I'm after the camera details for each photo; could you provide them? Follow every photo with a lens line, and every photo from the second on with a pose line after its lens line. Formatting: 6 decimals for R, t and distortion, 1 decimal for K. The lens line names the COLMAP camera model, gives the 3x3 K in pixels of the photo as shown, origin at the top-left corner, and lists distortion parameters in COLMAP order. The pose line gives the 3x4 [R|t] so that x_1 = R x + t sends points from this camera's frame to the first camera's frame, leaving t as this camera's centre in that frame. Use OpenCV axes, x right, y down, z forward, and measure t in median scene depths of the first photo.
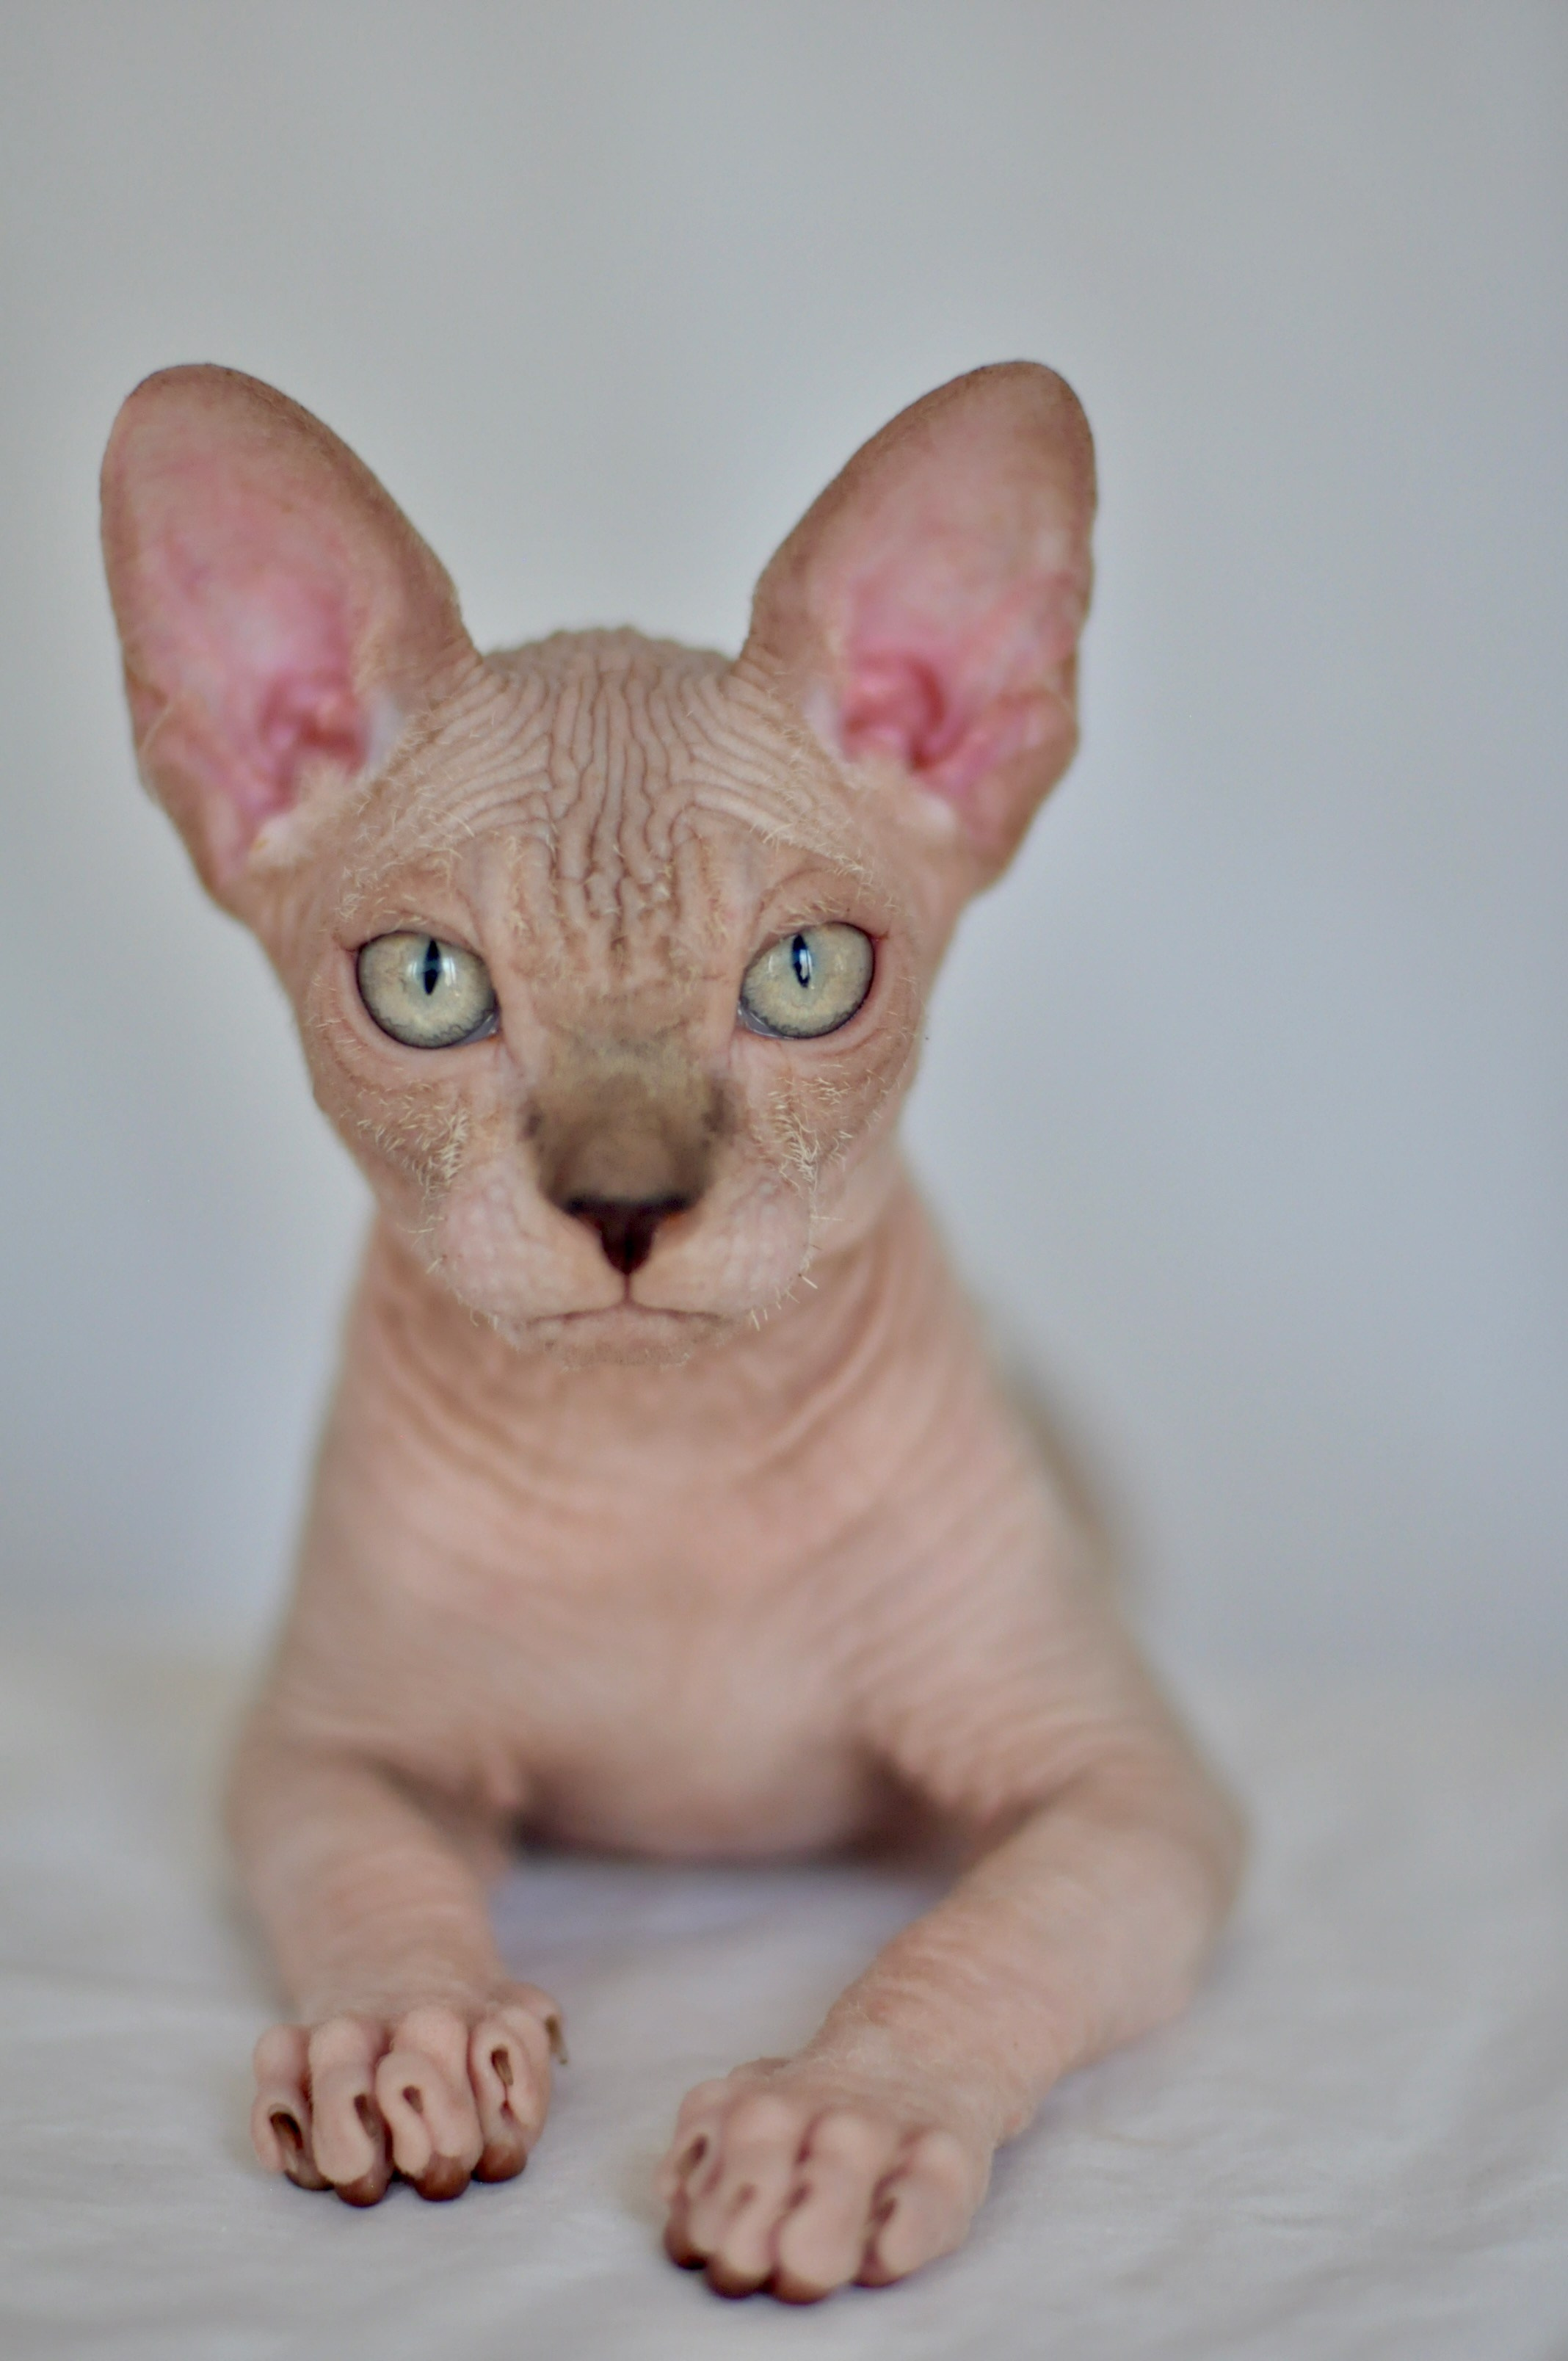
lens RADIAL K [[6927.7, 0, 780.2], [0, 6927.7, 1181.2], [0, 0, 1]] dist [-0.495950, 0.000000]
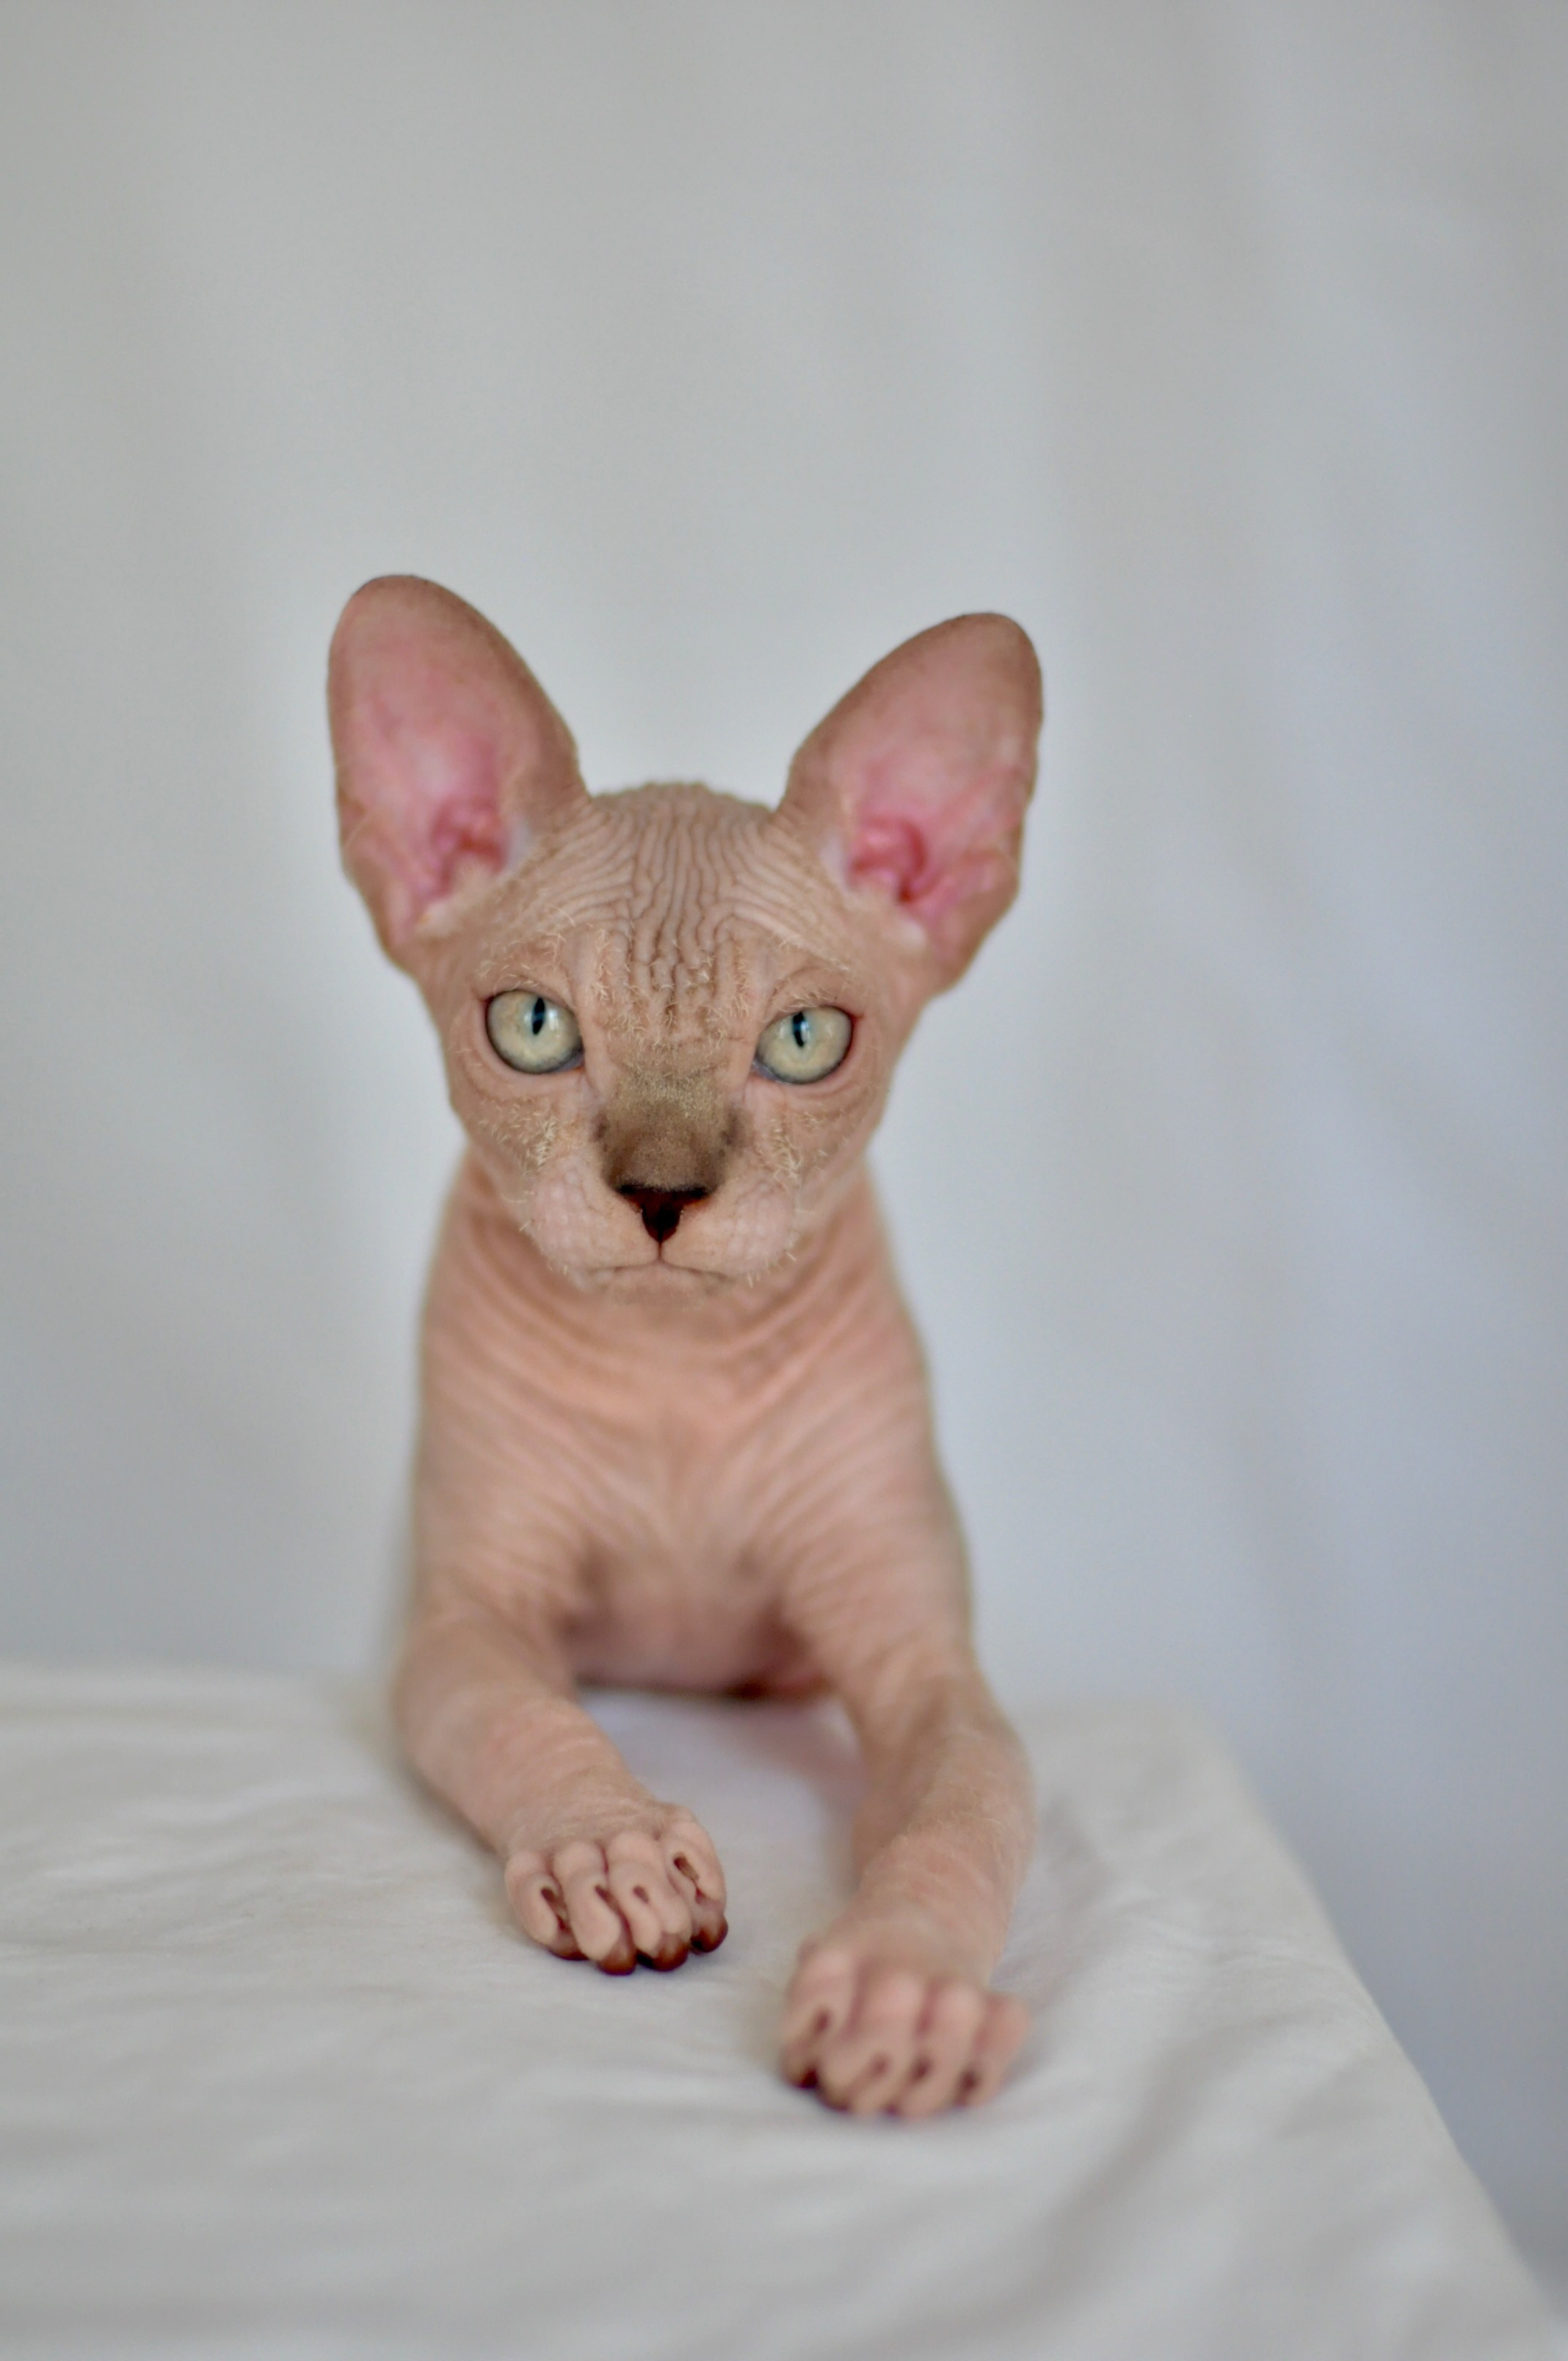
lens RADIAL K [[6927.7, 0, 773.3], [0, 6927.7, 1179.4], [0, 0, 1]] dist [-0.495950, 0.000000]
pose [[0.997039, 0.072754, -0.024897, 0.034983], [-0.072961, 0.997307, -0.007486, 0.009442], [0.024286, 0.009280, 0.999662, -0.414022]]
